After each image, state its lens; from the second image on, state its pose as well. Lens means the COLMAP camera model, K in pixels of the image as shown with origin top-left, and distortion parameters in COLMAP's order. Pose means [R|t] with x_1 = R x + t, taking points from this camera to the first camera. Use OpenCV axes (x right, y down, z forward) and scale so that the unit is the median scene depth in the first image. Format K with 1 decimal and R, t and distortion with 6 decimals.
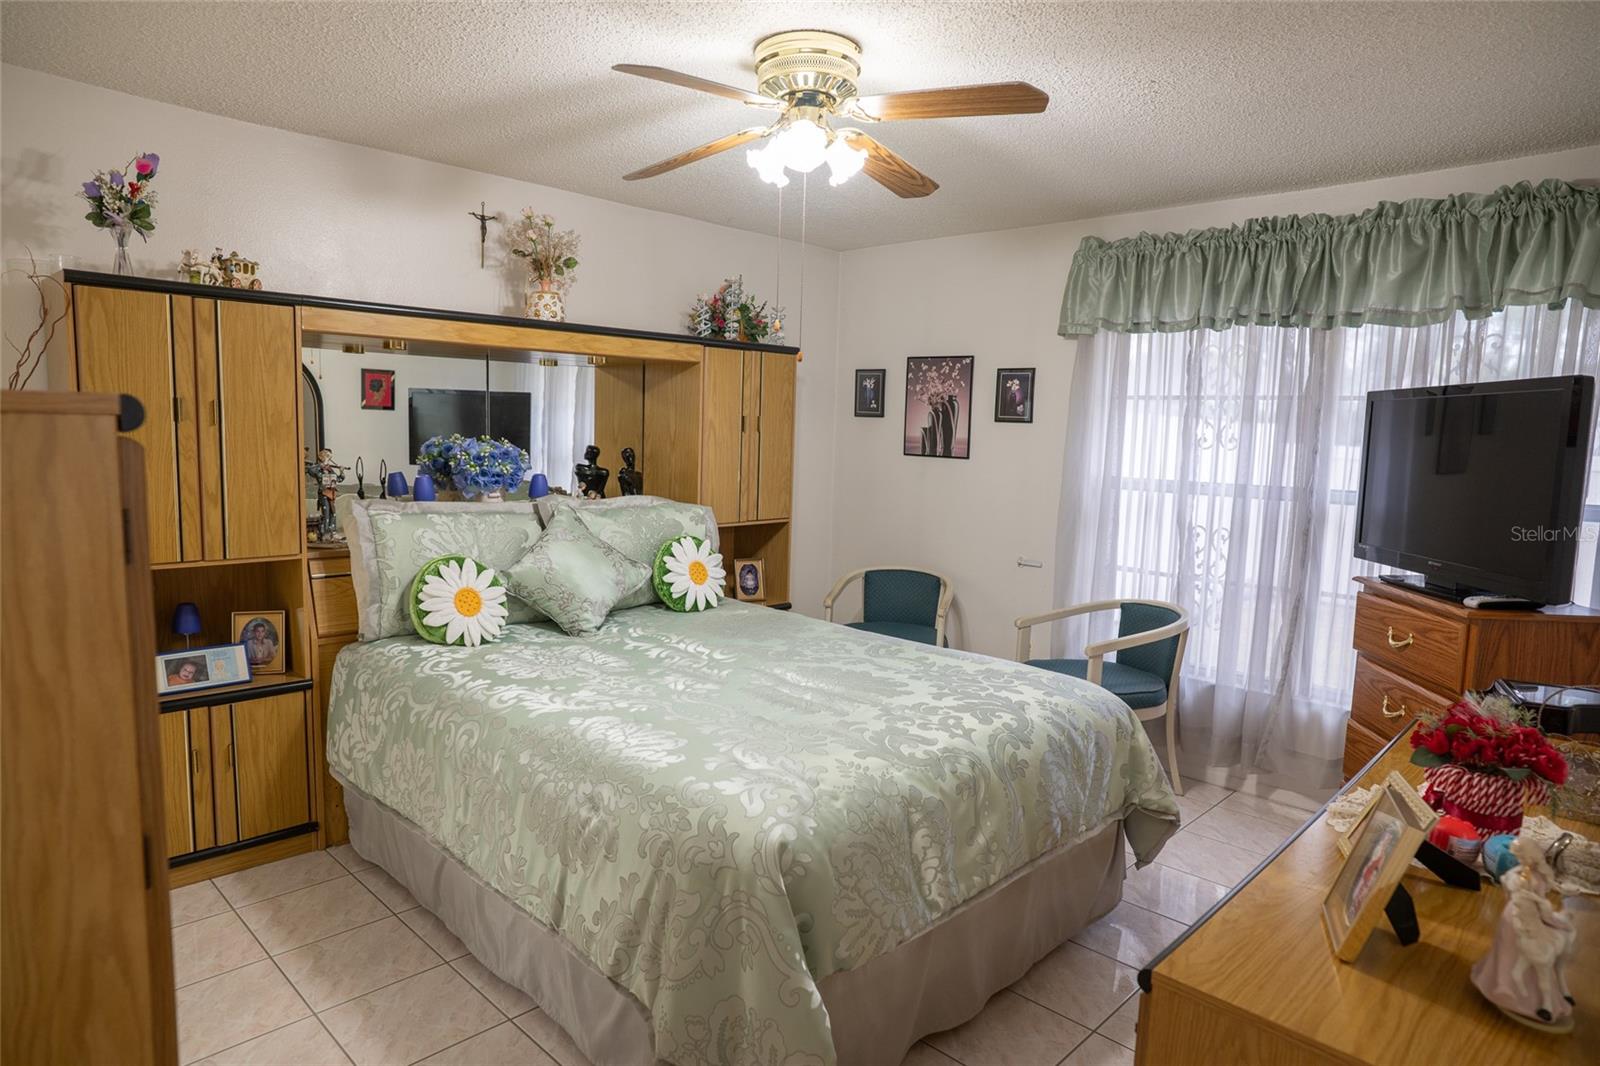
lens RADIAL K [[956.5, 0, 798.0], [0, 956.5, 537.4], [0, 0, 1]] dist [-0.060283, 0.044167]
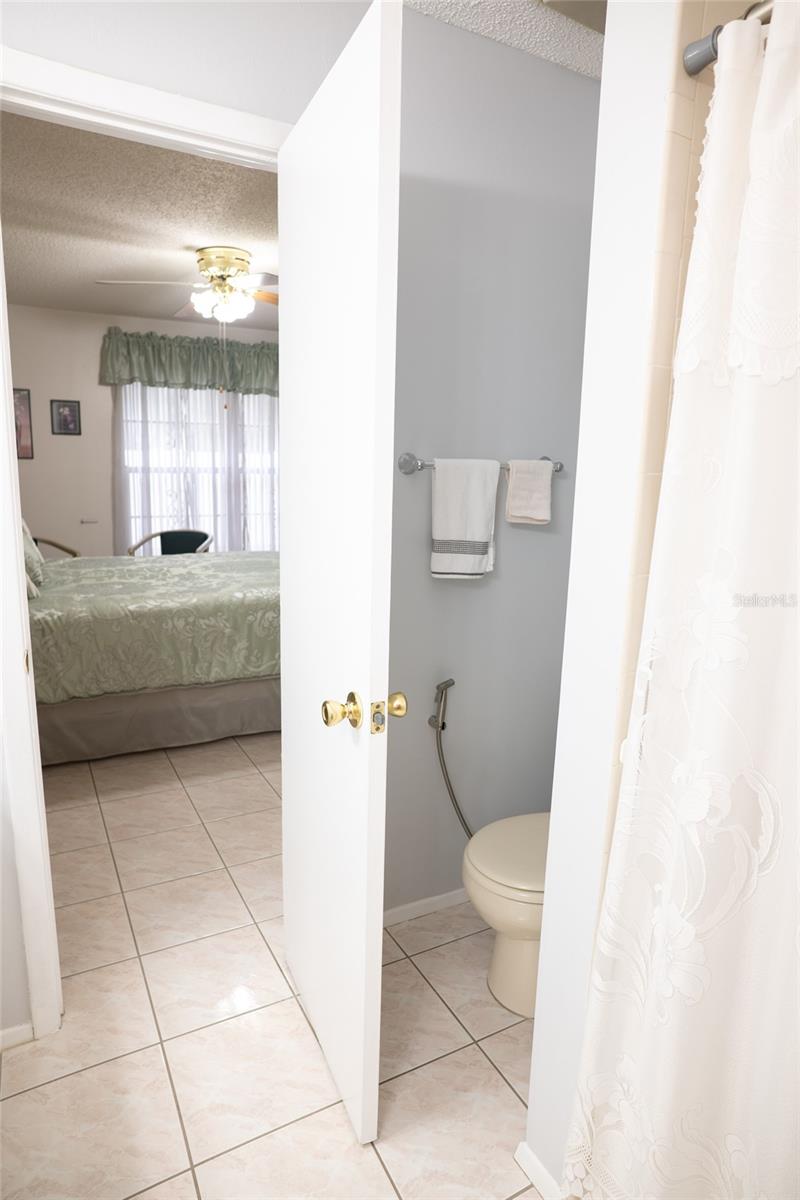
lens RADIAL K [[717.4, 0, 396.9], [0, 717.4, 596.0], [0, 0, 1]] dist [-0.060283, 0.044167]
pose [[0.307047, -0.200795, 0.930270, -0.891042], [0.092622, 0.979153, 0.180776, -0.021736], [-0.947176, 0.030657, 0.319245, 0.118056]]
